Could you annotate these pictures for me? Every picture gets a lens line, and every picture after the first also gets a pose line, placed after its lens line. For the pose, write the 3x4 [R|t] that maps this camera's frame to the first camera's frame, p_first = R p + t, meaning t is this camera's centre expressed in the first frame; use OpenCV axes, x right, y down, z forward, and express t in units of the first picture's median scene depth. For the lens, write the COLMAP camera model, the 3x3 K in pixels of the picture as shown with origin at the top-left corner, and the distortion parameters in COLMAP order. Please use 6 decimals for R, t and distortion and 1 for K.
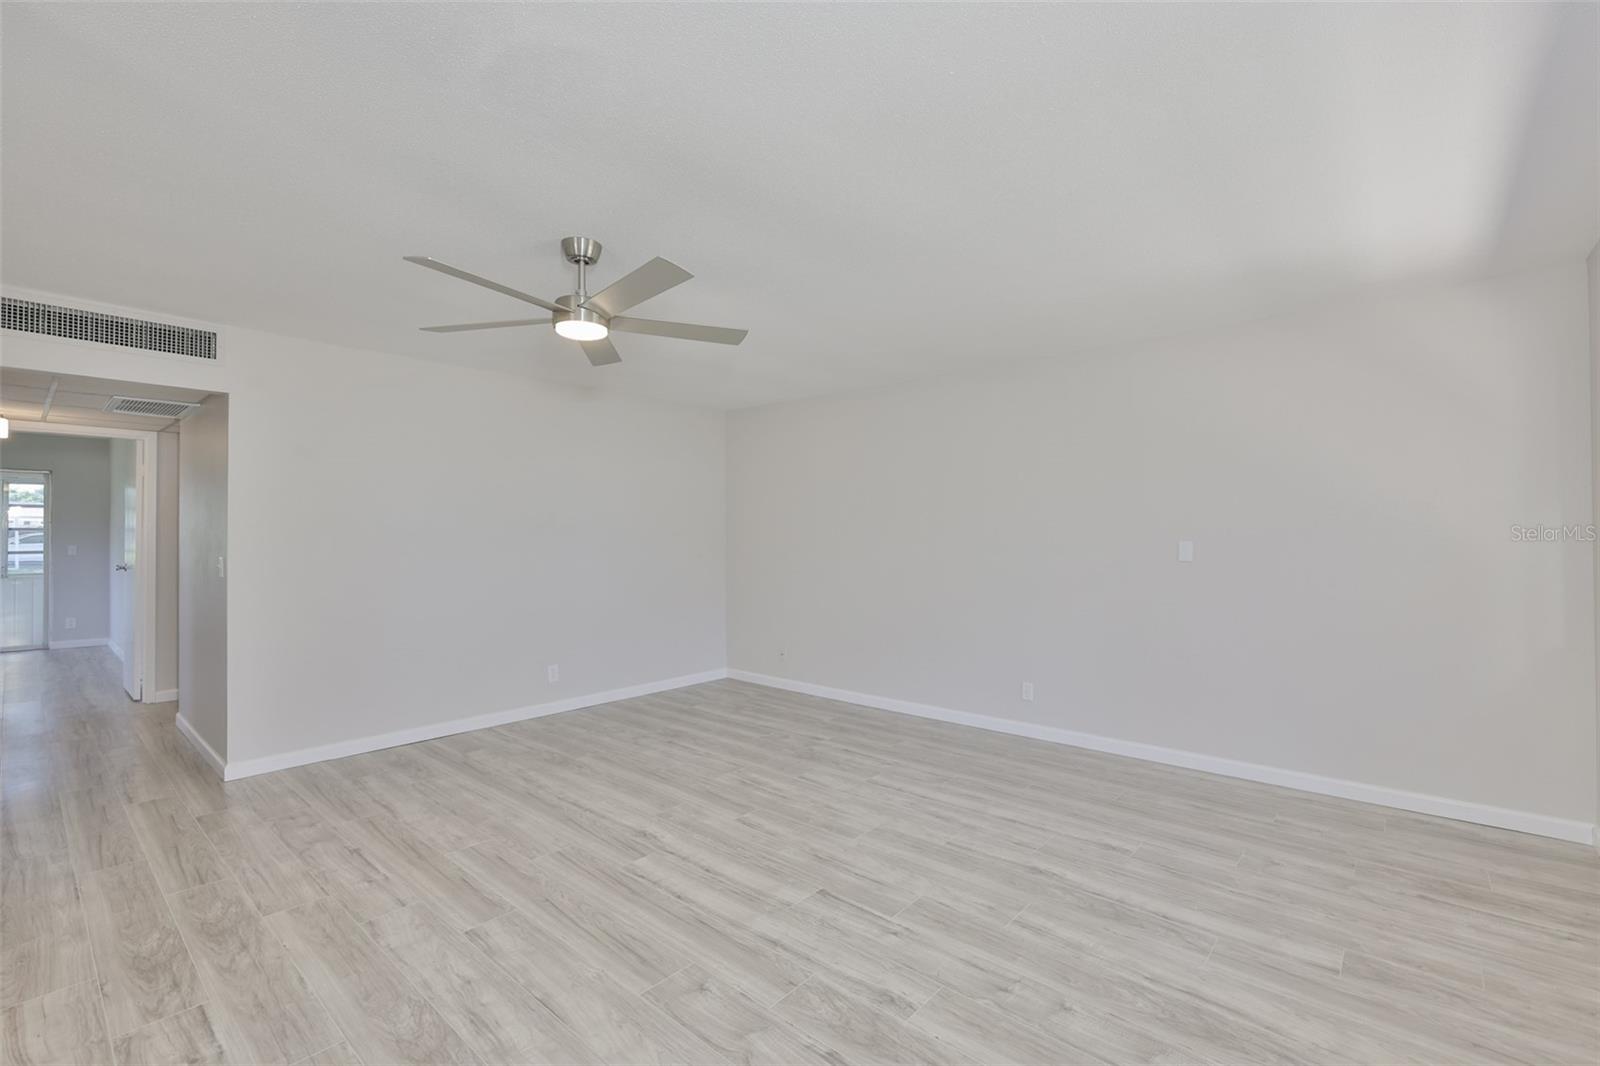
lens RADIAL K [[696.6, 0, 801.0], [0, 696.6, 542.6], [0, 0, 1]] dist [-0.000408, -0.000478]
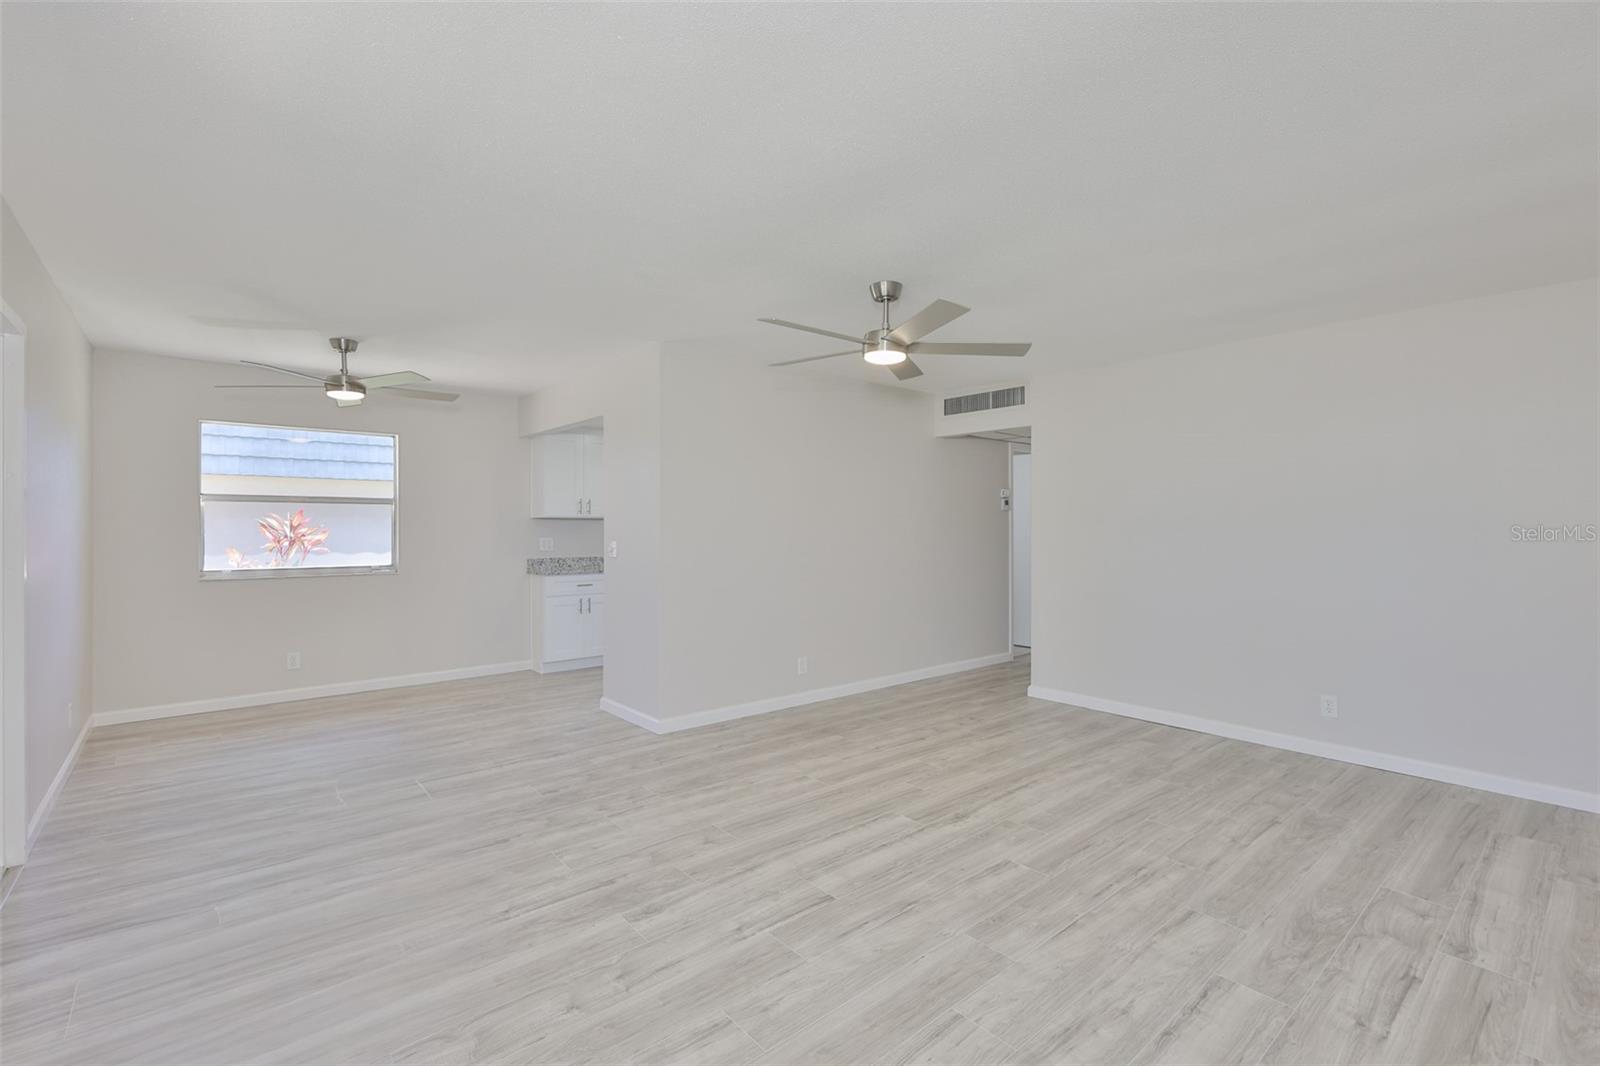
lens RADIAL K [[685.2, 0, 803.6], [0, 685.2, 531.5], [0, 0, 1]] dist [0.000035, 0.000518]
pose [[-0.131955, 0.008416, -0.991220, 0.878847], [-0.008010, 0.999922, 0.009556, -0.013159], [0.991223, 0.009200, -0.131878, 0.982749]]
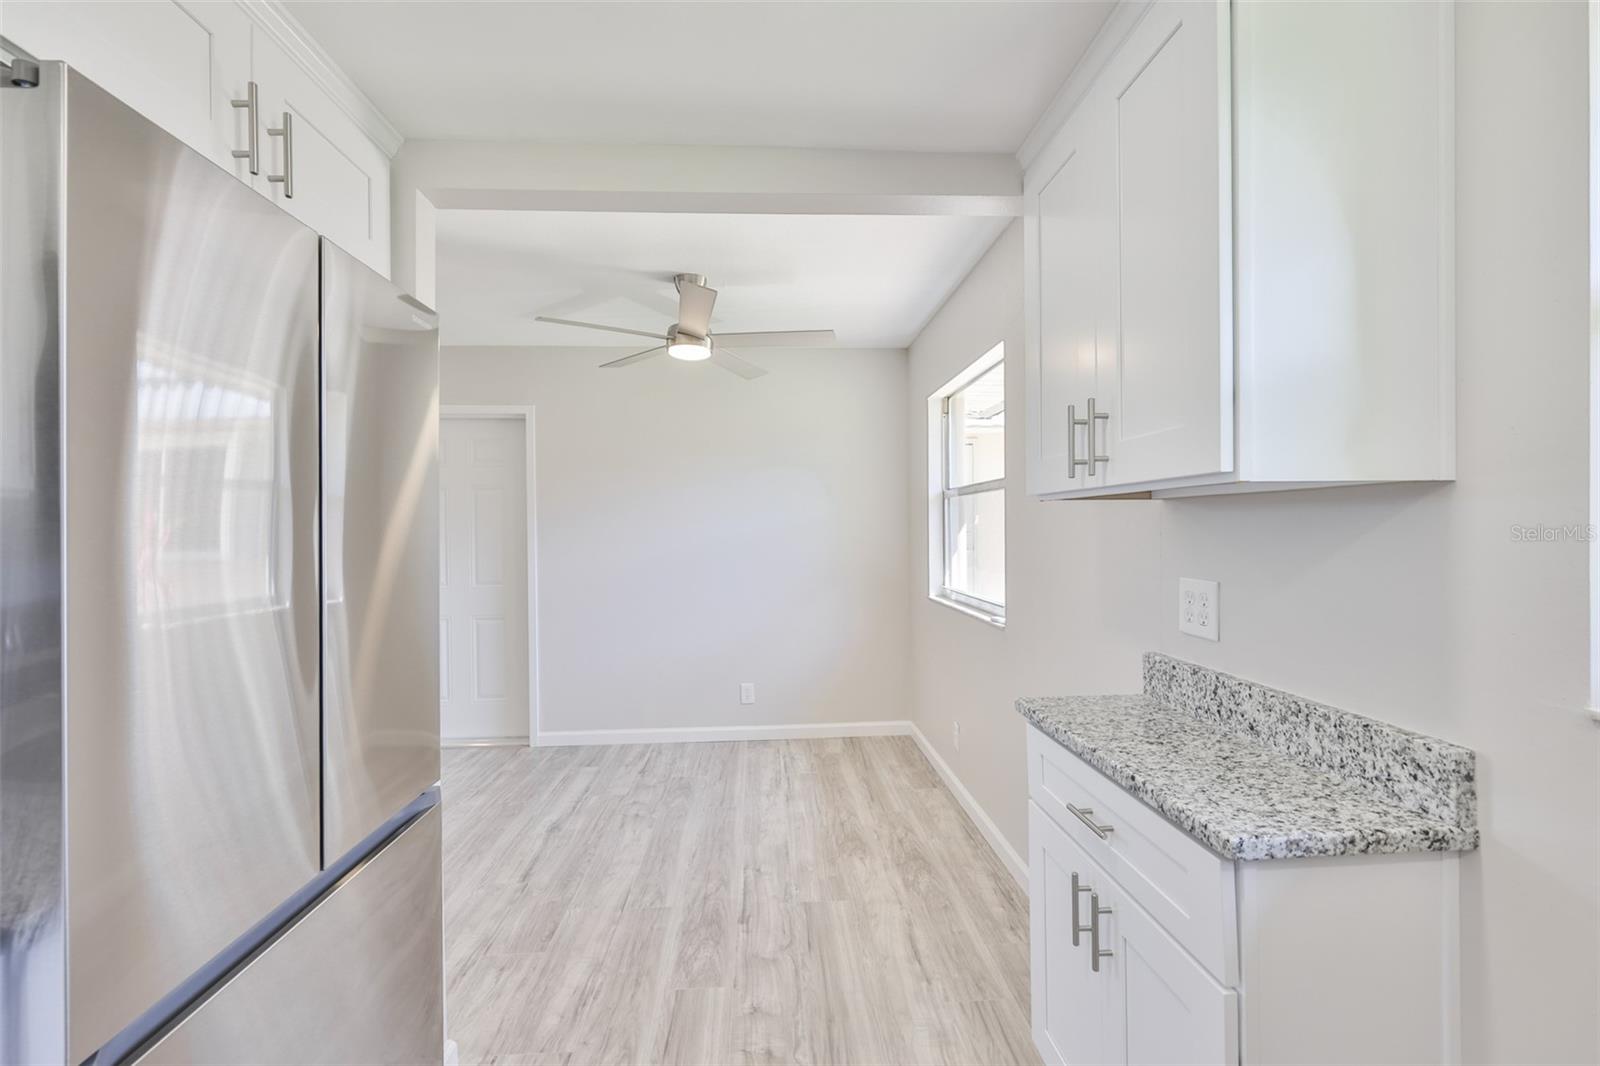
lens RADIAL K [[685.2, 0, 801.4], [0, 685.2, 543.5], [0, 0, 1]] dist [0.000035, 0.000518]
pose [[-0.695957, -0.003501, 0.718075, -1.442133], [0.018169, 0.999582, 0.022483, -0.009936], [-0.717854, 0.028694, -0.695602, 0.431793]]
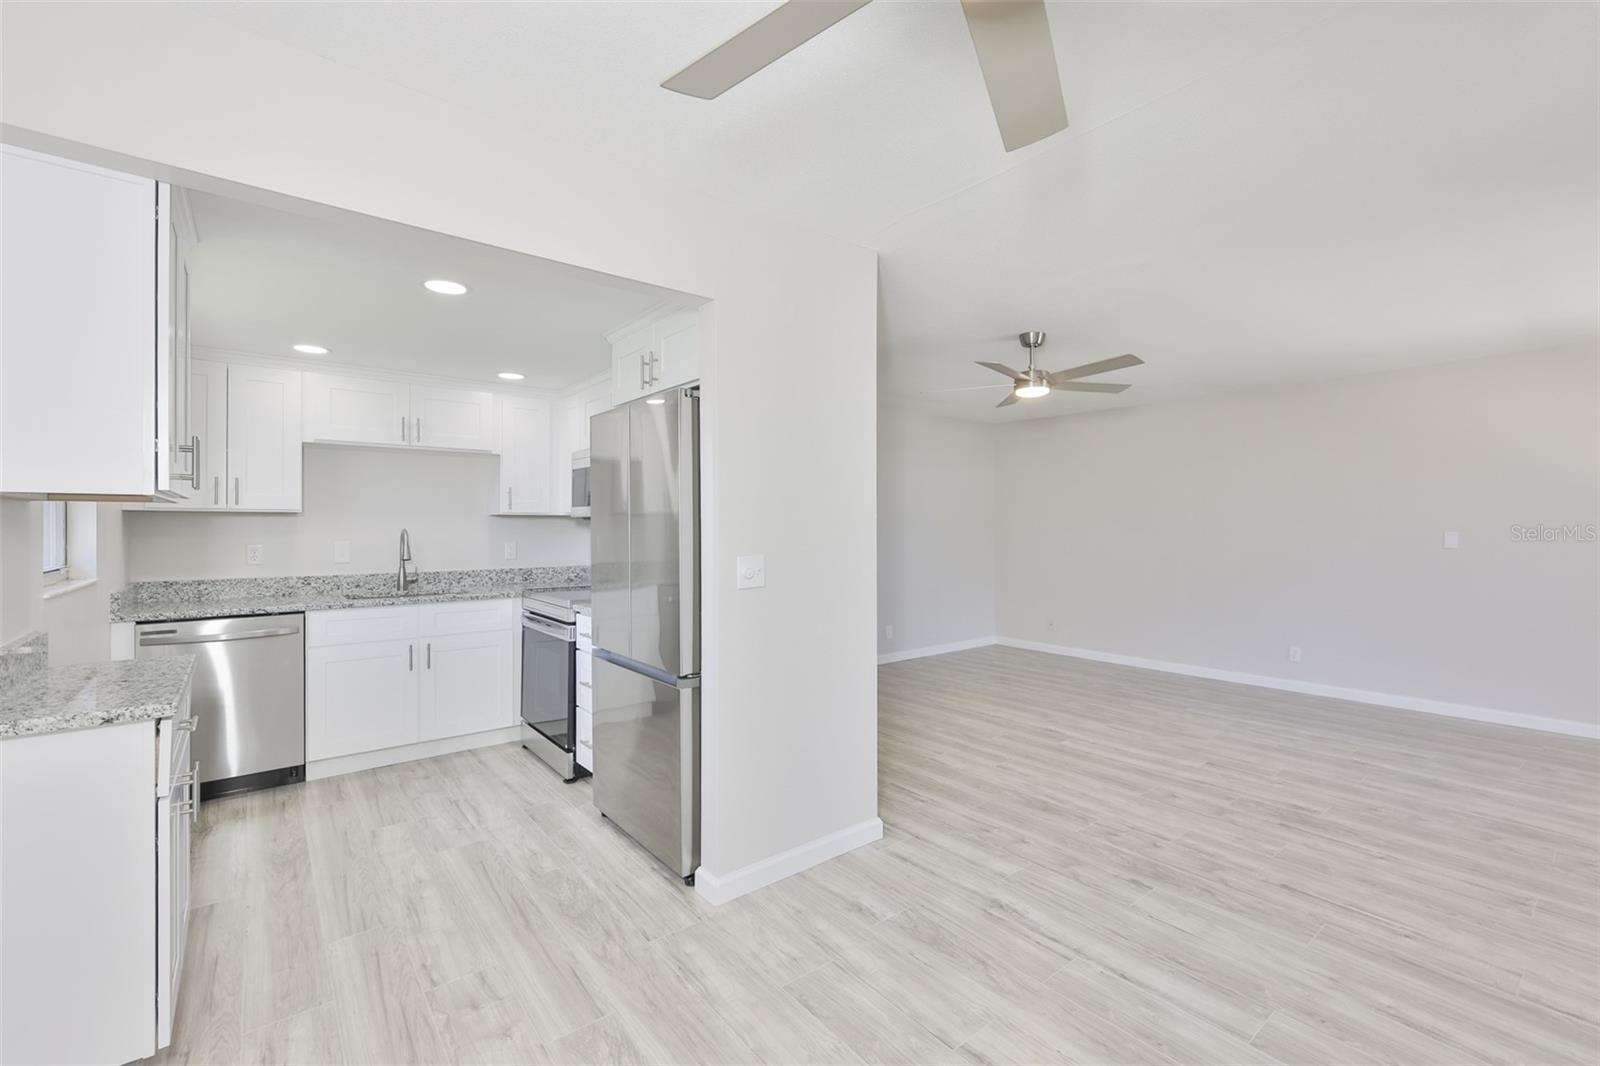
lens RADIAL K [[685.2, 0, 806.5], [0, 685.2, 526.0], [0, 0, 1]] dist [0.000035, 0.000518]
pose [[0.985141, 0.005086, -0.171674, -0.534339], [-0.006701, 0.999939, -0.008829, -0.002771], [0.171619, 0.009848, 0.985114, -0.587593]]
